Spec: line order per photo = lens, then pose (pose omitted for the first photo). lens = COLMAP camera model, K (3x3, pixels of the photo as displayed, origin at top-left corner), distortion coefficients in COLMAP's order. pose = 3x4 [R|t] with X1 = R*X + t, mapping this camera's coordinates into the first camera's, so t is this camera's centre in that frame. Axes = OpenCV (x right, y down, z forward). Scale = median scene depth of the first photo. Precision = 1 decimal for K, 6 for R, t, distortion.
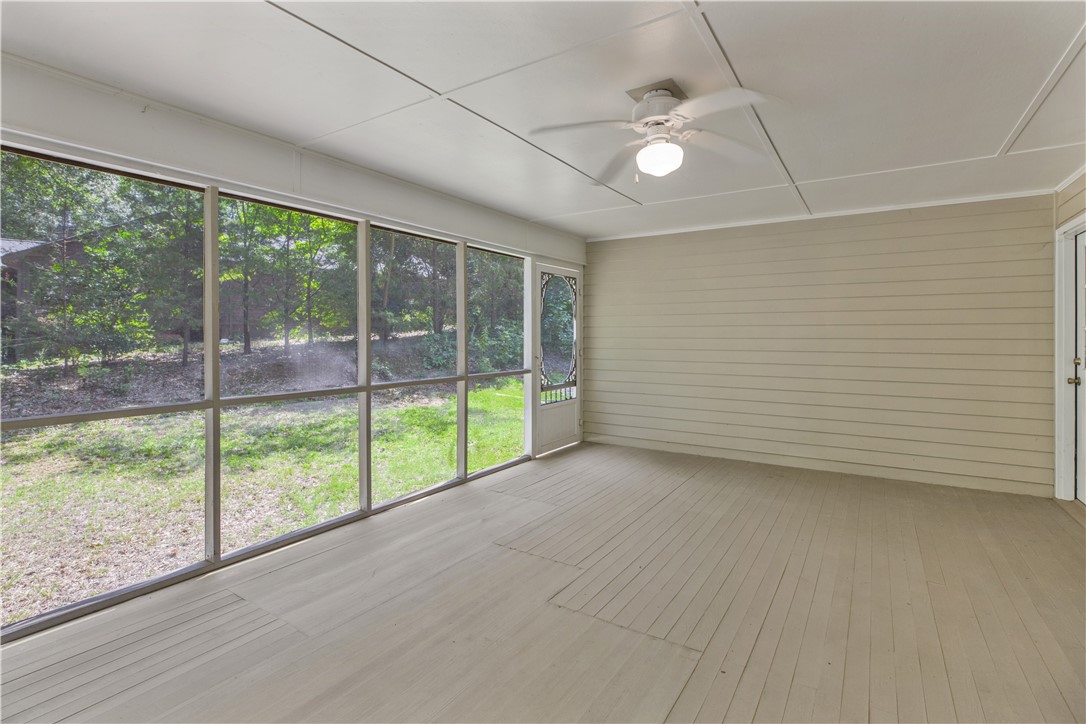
lens RADIAL K [[521.5, 0, 546.9], [0, 521.5, 357.4], [0, 0, 1]] dist [-0.027090, 0.001585]
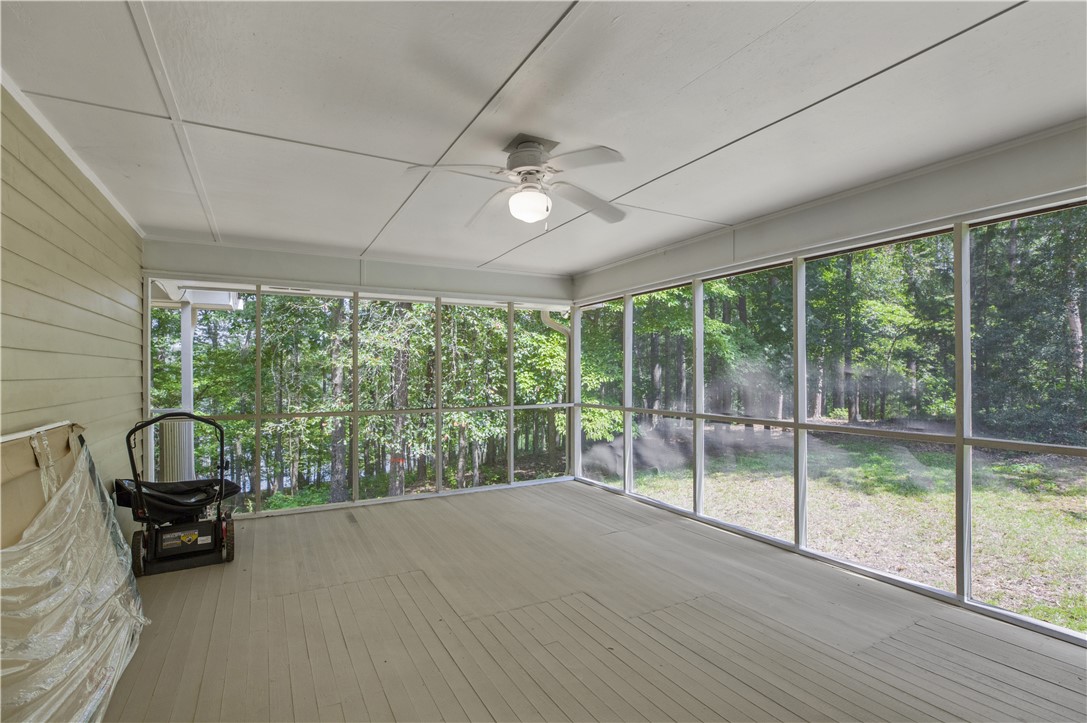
lens RADIAL K [[521.9, 0, 546.5], [0, 521.9, 368.3], [0, 0, 1]] dist [-0.027090, 0.001585]
pose [[-0.479489, -0.012007, -0.877466, 0.884826], [-0.035996, 0.999334, 0.005996, -0.051180], [0.876809, 0.034461, -0.479602, 1.168036]]
